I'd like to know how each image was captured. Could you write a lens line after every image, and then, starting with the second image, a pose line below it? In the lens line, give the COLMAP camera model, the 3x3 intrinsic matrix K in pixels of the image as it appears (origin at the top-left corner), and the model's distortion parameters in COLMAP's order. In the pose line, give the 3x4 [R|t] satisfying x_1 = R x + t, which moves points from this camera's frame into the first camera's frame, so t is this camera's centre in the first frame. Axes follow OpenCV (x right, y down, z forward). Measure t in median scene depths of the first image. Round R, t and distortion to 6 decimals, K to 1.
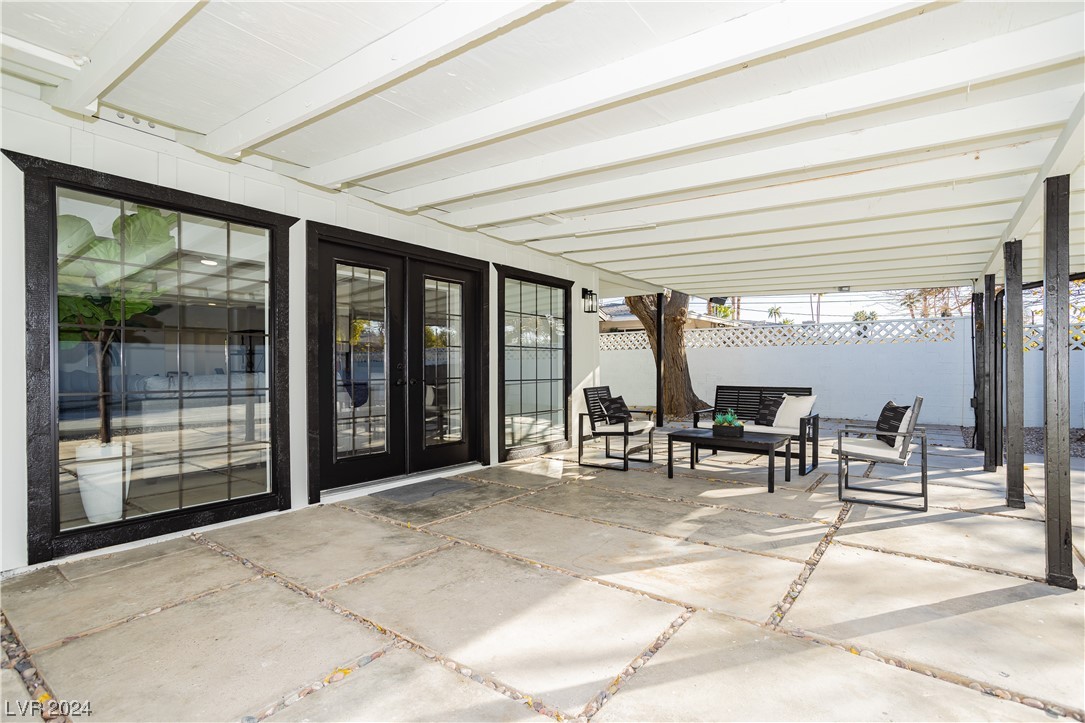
lens RADIAL K [[524.2, 0, 547.6], [0, 524.2, 366.5], [0, 0, 1]] dist [-0.015247, 0.008468]
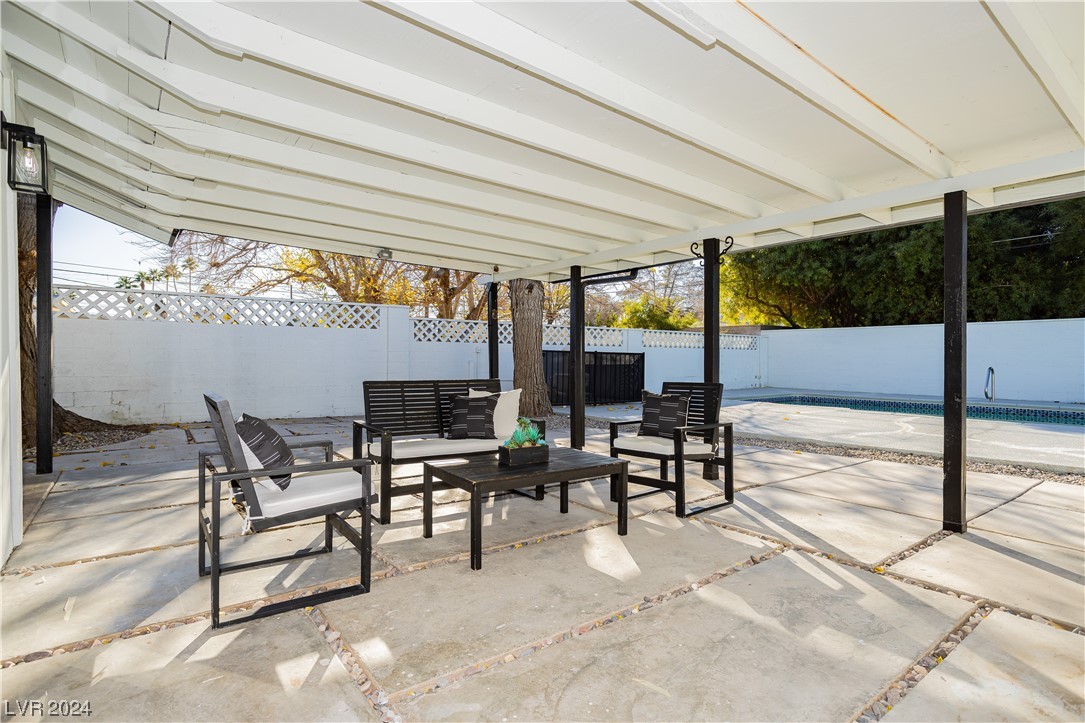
lens RADIAL K [[524.2, 0, 548.5], [0, 524.2, 357.7], [0, 0, 1]] dist [-0.015247, 0.008468]
pose [[0.261720, 0.012737, 0.965060, -0.330691], [-0.015721, 0.999837, -0.008933, 0.019146], [-0.965016, -0.012833, 0.261877, 1.114345]]
